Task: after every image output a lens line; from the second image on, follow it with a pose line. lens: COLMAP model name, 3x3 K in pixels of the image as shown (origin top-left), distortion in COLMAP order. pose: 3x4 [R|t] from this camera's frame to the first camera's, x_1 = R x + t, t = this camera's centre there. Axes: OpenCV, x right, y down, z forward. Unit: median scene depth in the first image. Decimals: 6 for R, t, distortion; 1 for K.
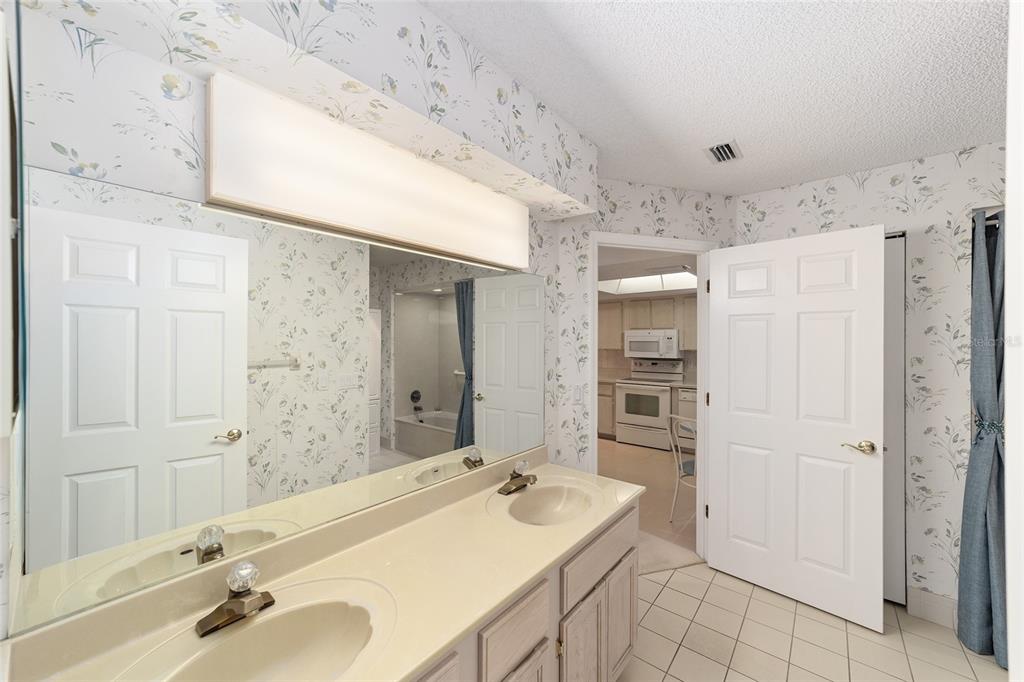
lens RADIAL K [[393.5, 0, 509.4], [0, 393.5, 346.4], [0, 0, 1]] dist [-0.009742, 0.000390]
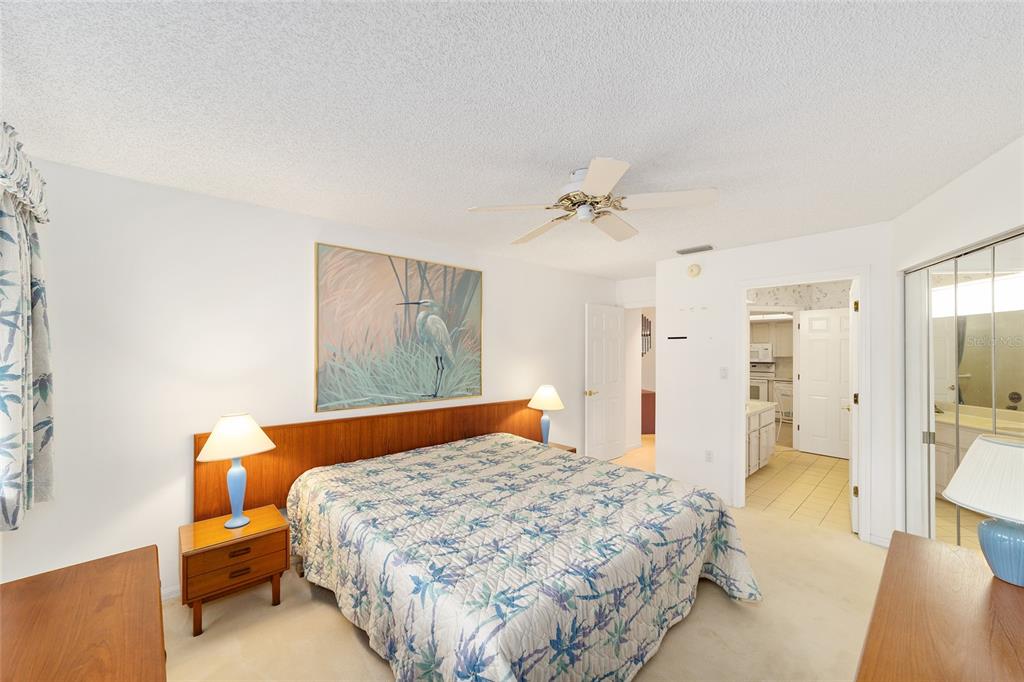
lens RADIAL K [[393.5, 0, 509.4], [0, 393.5, 346.4], [0, 0, 1]] dist [-0.009742, 0.000390]
pose [[0.990664, 0.005457, -0.136217, -0.369142], [-0.007279, 0.999891, -0.012877, -0.003955], [0.136132, 0.013749, 0.990595, -0.641540]]
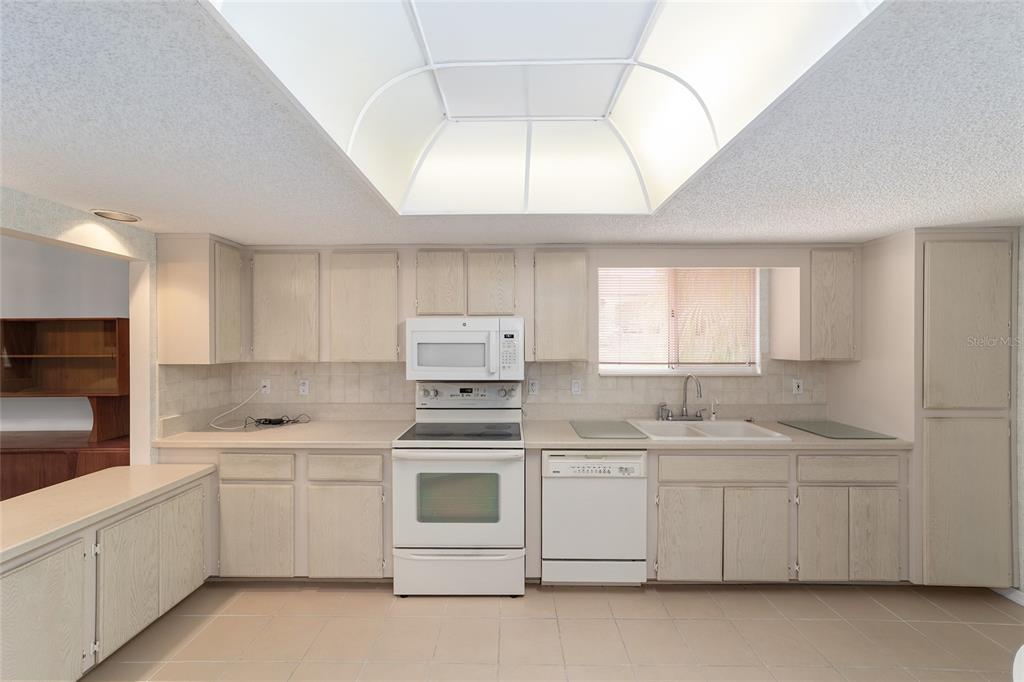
lens RADIAL K [[393.5, 0, 509.4], [0, 393.5, 346.4], [0, 0, 1]] dist [-0.009742, 0.000390]
pose [[0.777357, -0.007414, 0.629016, 0.116000], [0.010506, 0.999944, -0.001197, -0.007972], [-0.628972, 0.007538, 0.777391, 0.619116]]
